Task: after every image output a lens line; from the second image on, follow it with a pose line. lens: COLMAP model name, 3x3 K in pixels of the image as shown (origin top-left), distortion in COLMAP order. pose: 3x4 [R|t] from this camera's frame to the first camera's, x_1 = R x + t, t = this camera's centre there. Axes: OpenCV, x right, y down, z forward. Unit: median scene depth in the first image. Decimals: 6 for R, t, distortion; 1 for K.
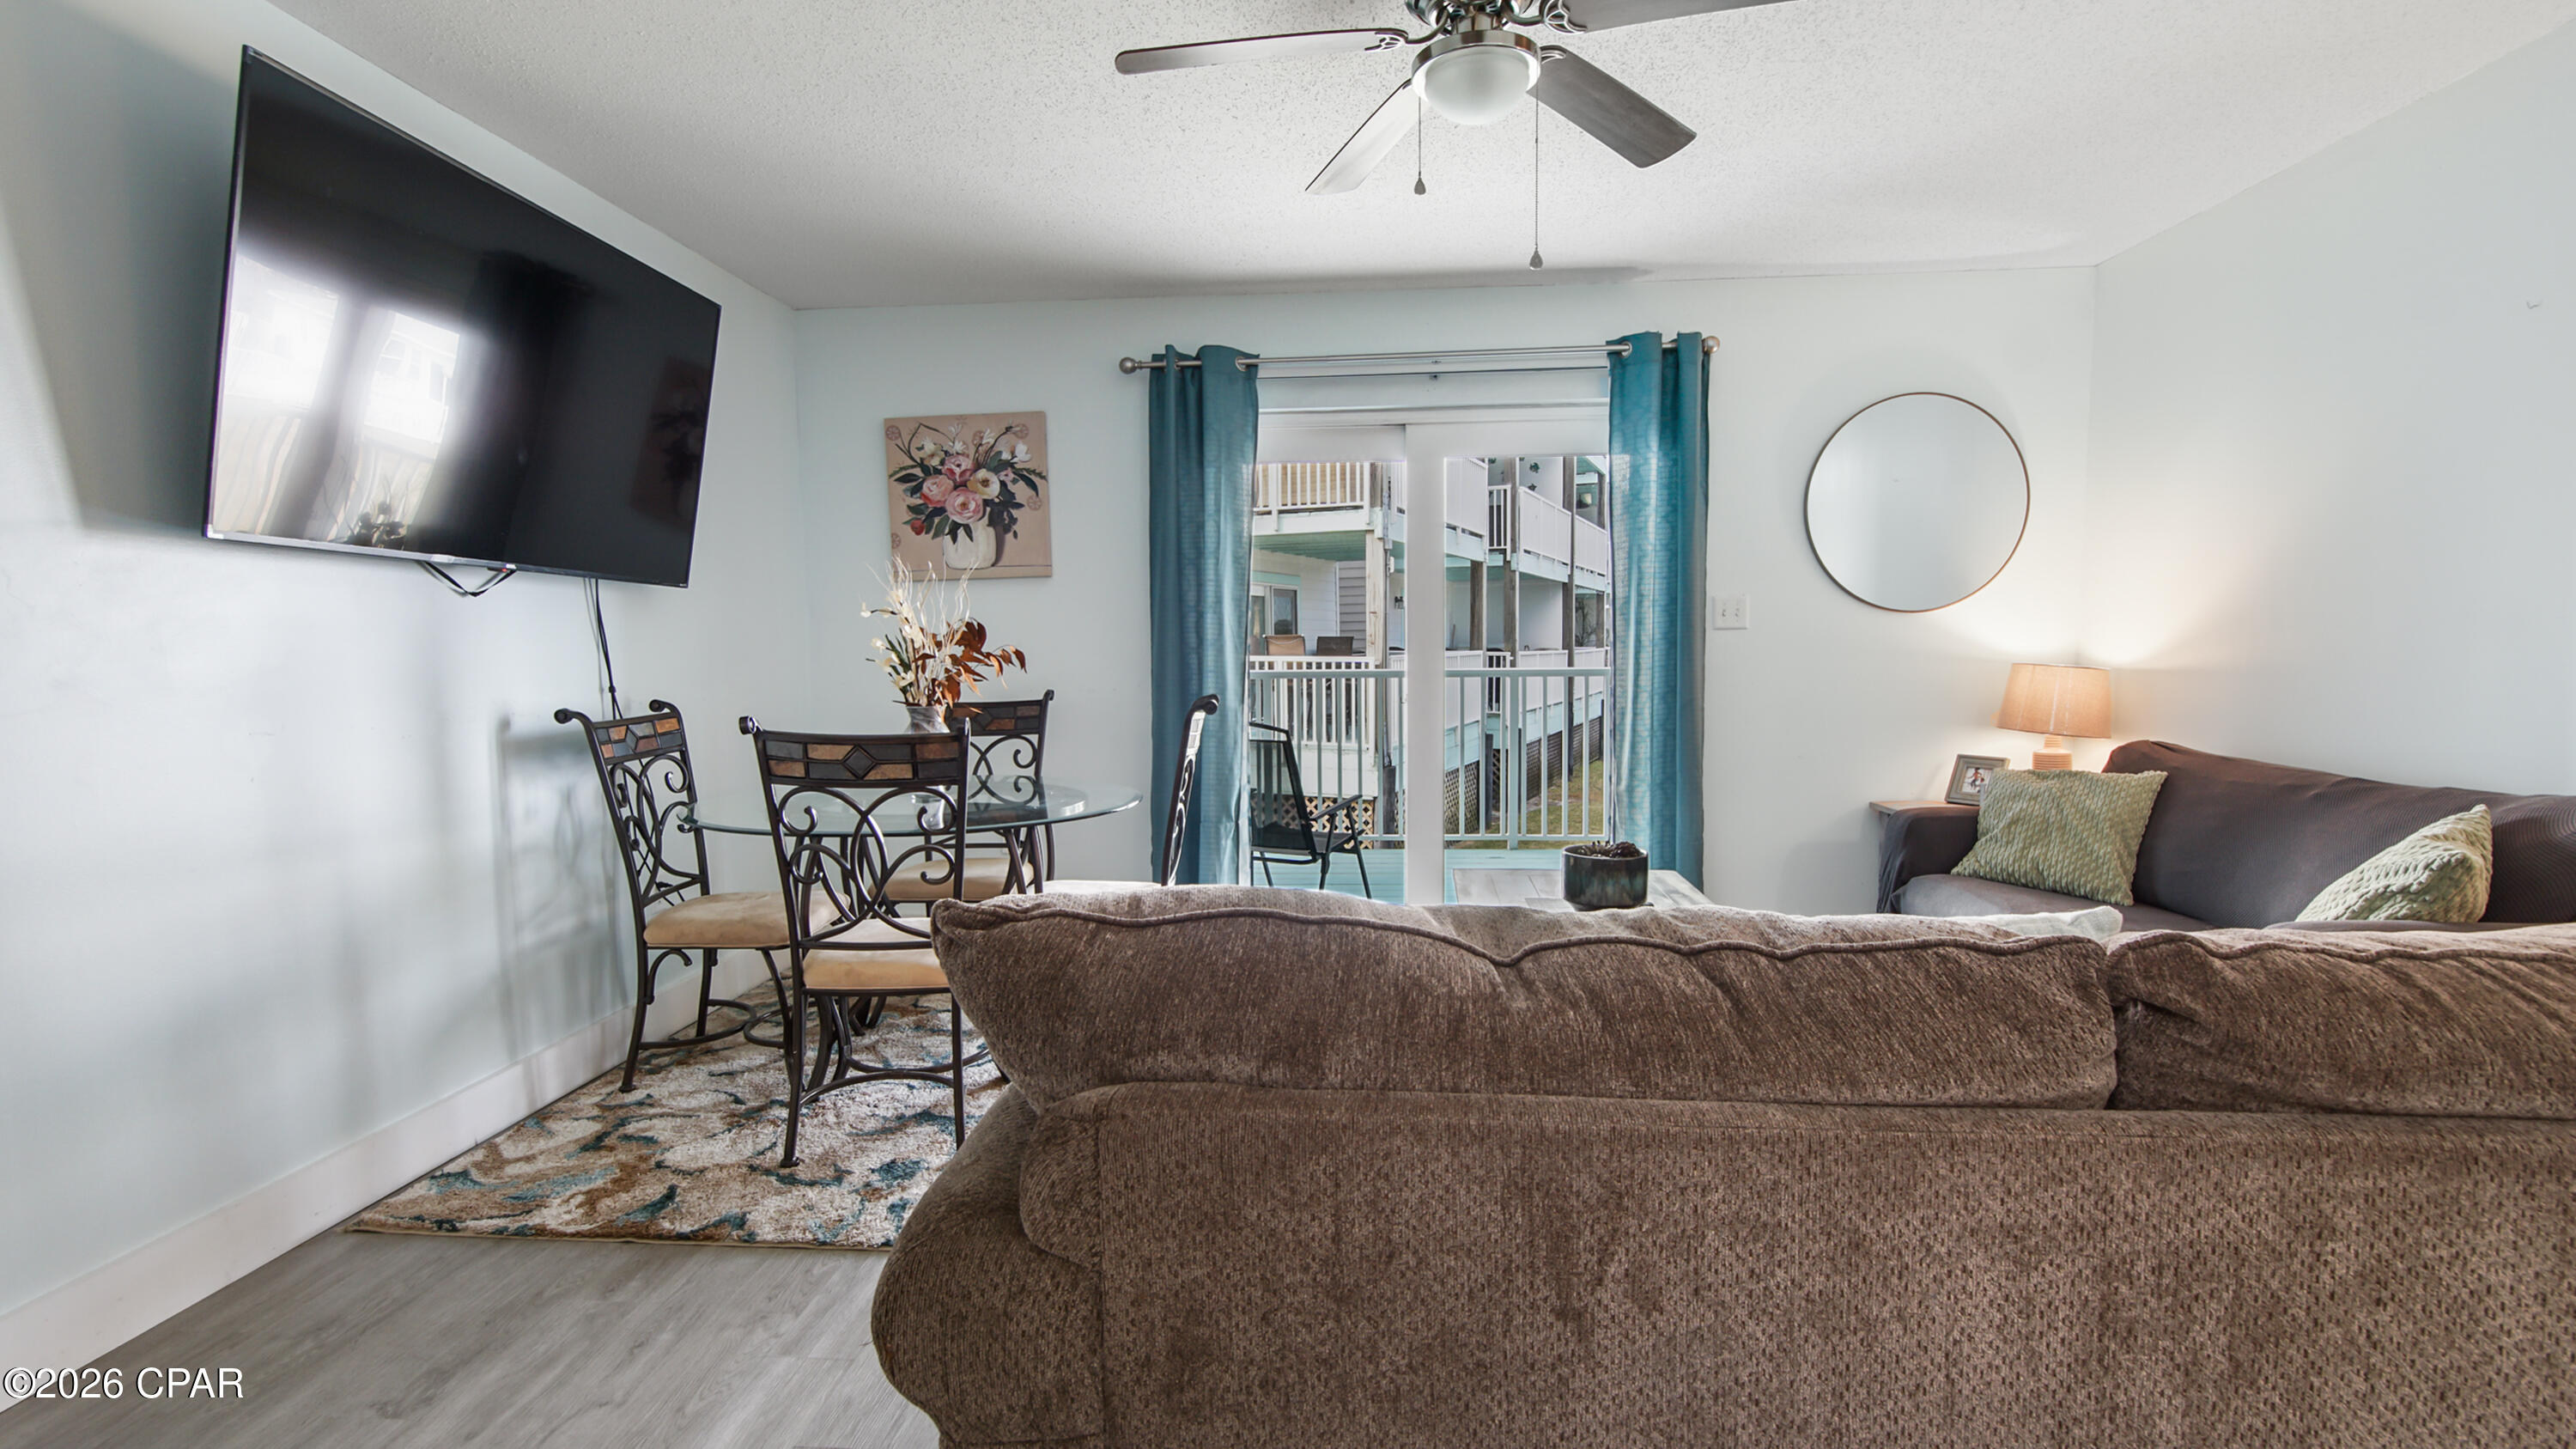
lens RADIAL K [[1185.2, 0, 1286.1], [0, 1185.2, 727.4], [0, 0, 1]] dist [-0.014543, 0.007228]
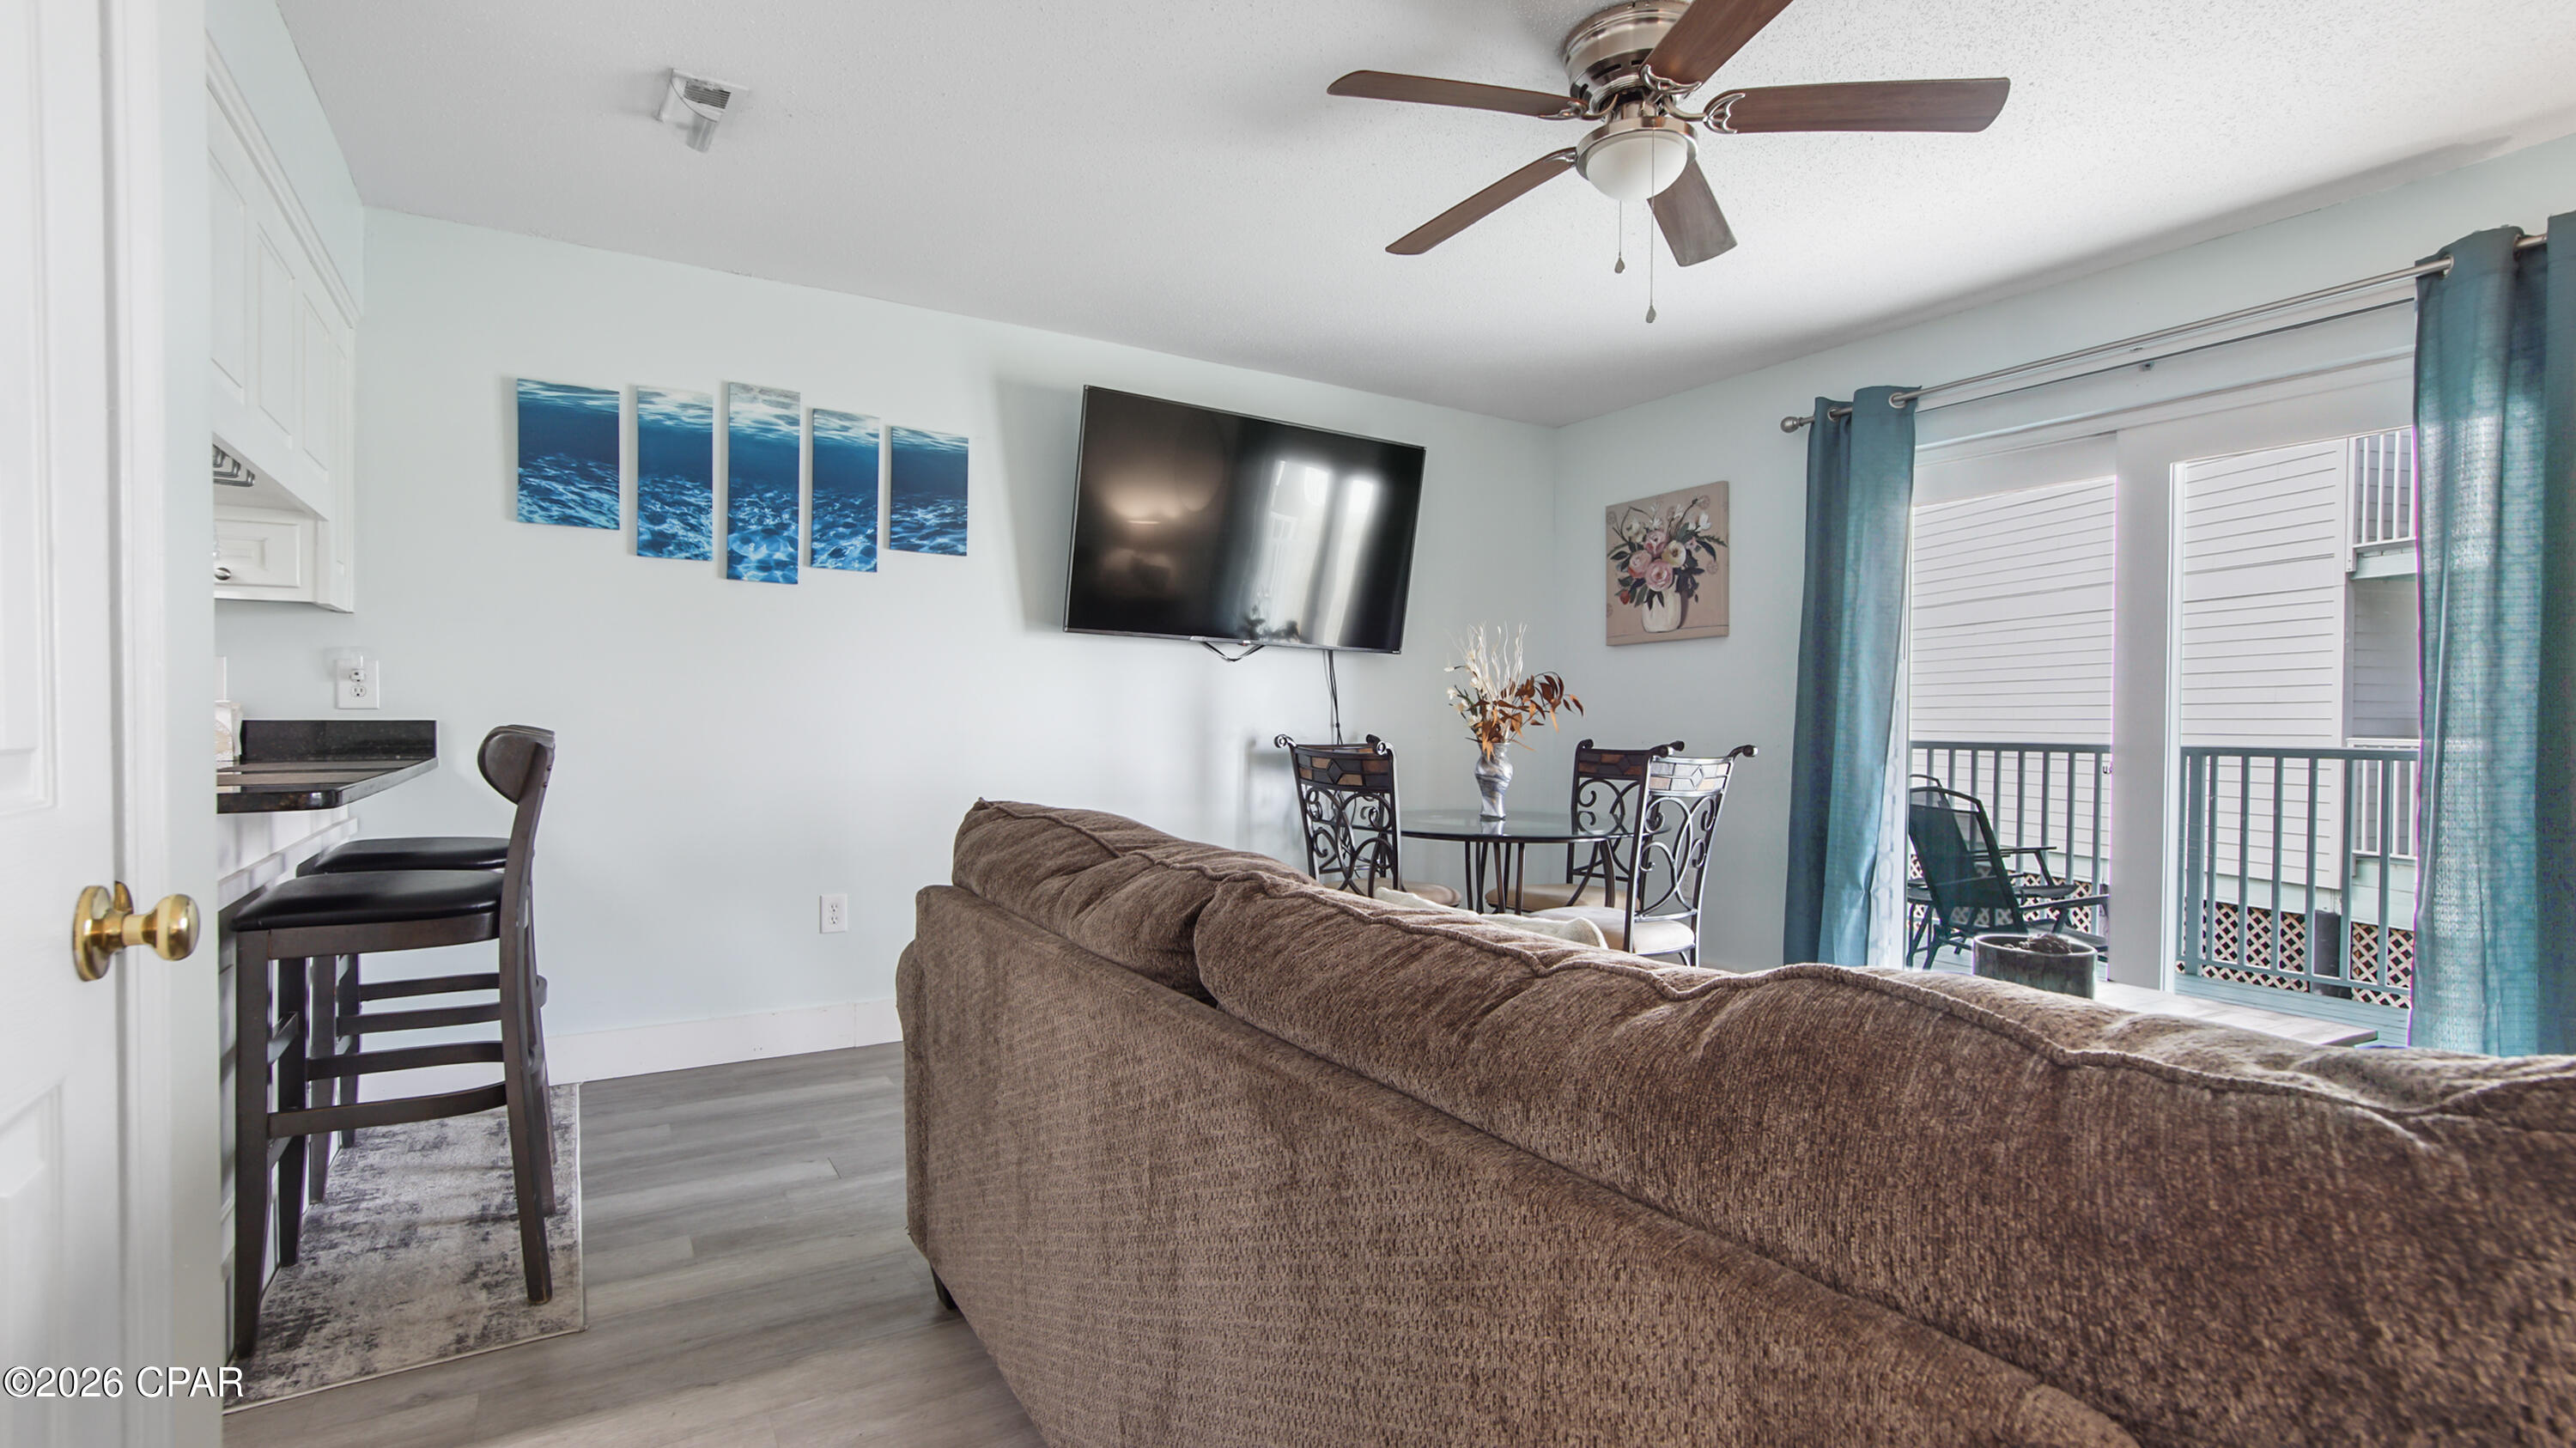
lens RADIAL K [[1185.2, 0, 1265.9], [0, 1185.2, 753.8], [0, 0, 1]] dist [-0.014543, 0.007228]
pose [[0.574919, 0.037925, -0.817331, 0.458866], [-0.073413, 0.997287, -0.005364, 0.013946], [0.814910, 0.063086, 0.576143, 0.072506]]
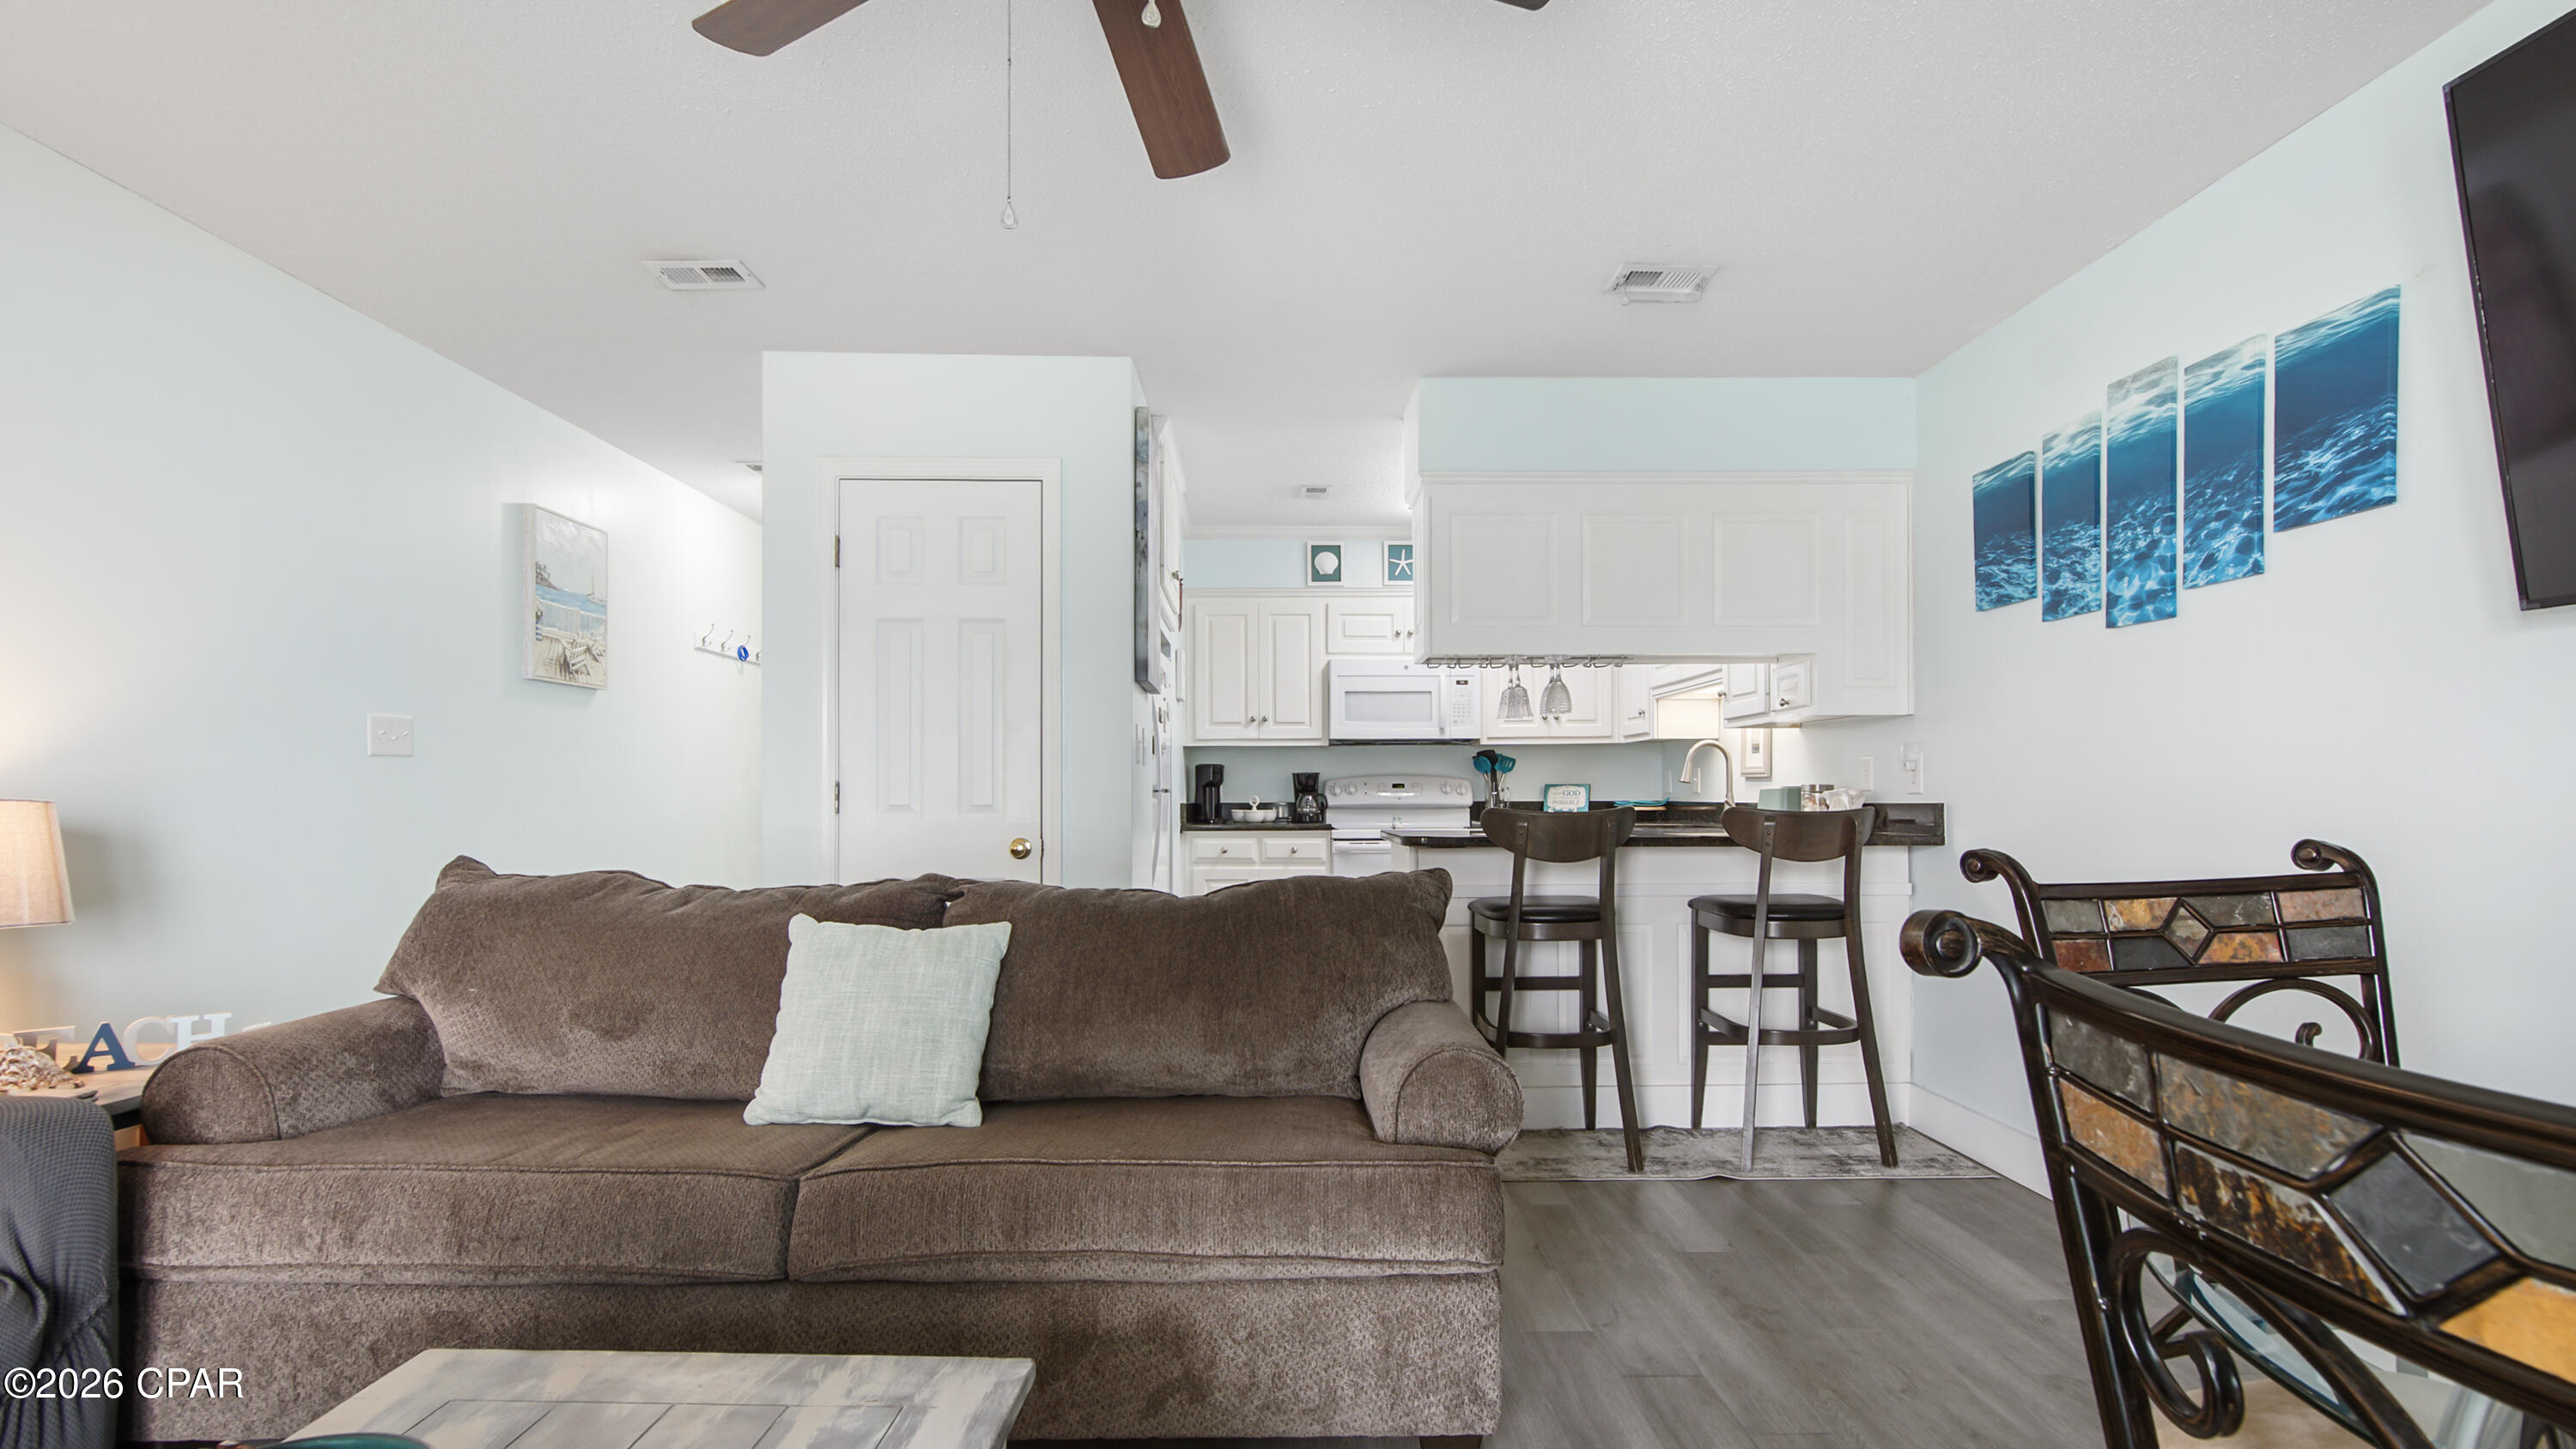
lens RADIAL K [[1184.9, 0, 1279.4], [0, 1184.9, 785.5], [0, 0, 1]] dist [-0.014543, 0.007228]
pose [[-0.997524, 0.011043, -0.069451, 0.055662], [0.006550, 0.997891, 0.064588, -0.045332], [0.070018, 0.063973, -0.995492, 0.918568]]
